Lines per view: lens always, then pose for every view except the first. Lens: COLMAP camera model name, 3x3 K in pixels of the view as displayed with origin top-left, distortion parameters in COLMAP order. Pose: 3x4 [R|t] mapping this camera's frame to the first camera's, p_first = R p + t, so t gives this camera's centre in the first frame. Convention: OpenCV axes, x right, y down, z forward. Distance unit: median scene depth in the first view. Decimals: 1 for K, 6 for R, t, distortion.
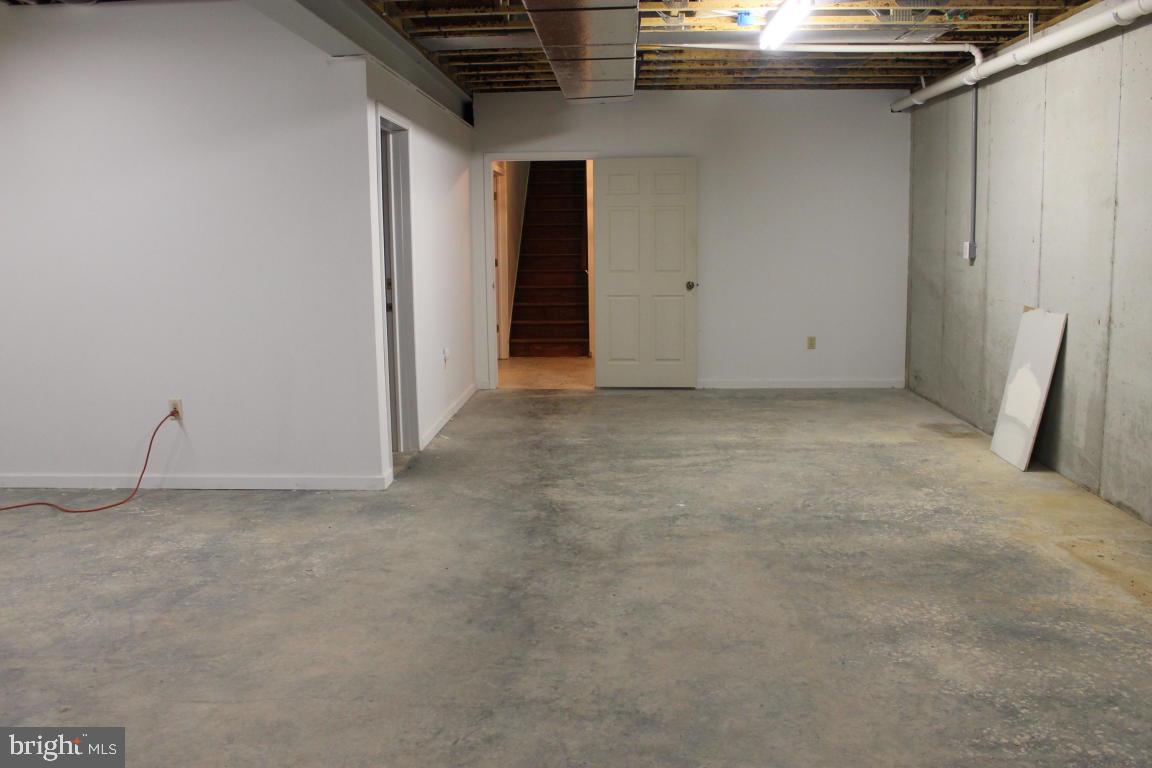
lens RADIAL K [[994.8, 0, 576.0], [0, 994.8, 384.0], [0, 0, 1]] dist [-0.142720, 0.126793]
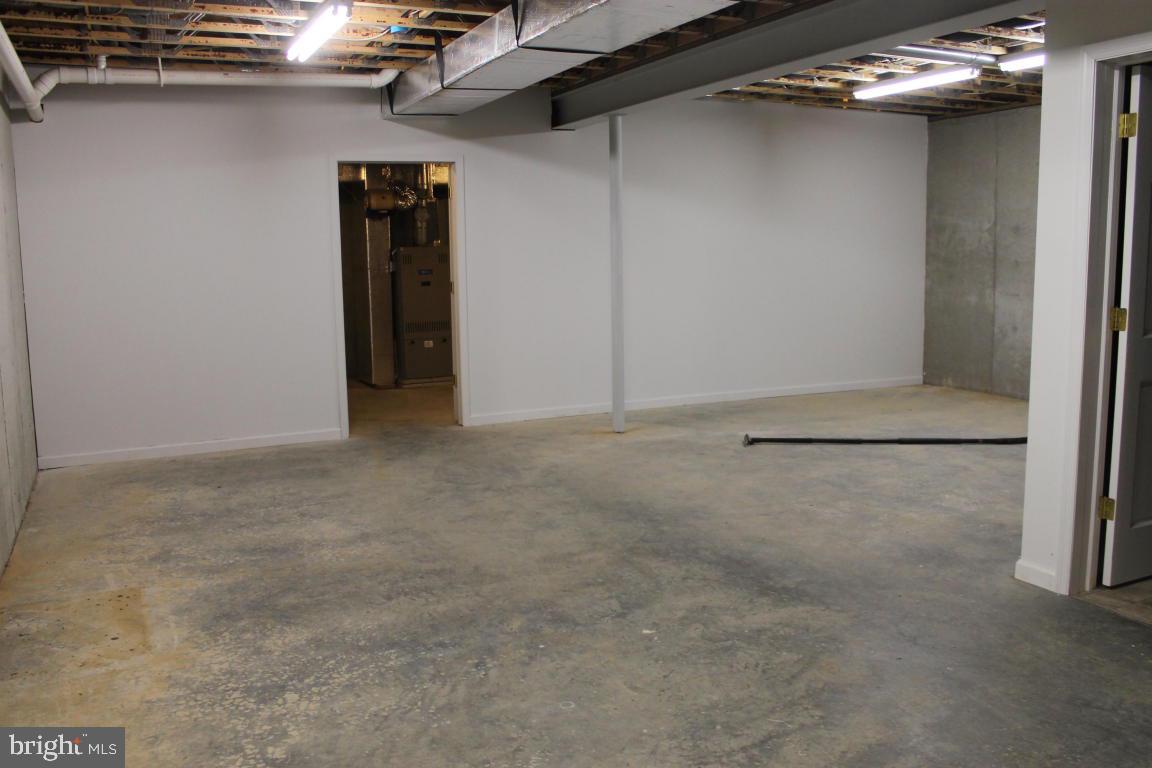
lens RADIAL K [[994.8, 0, 576.0], [0, 994.8, 384.0], [0, 0, 1]] dist [-0.142720, 0.126793]
pose [[-0.883661, 0.088532, -0.459679, 0.535576], [-0.042579, 0.962683, 0.267260, -0.272300], [0.466186, 0.255740, -0.846917, 1.783135]]
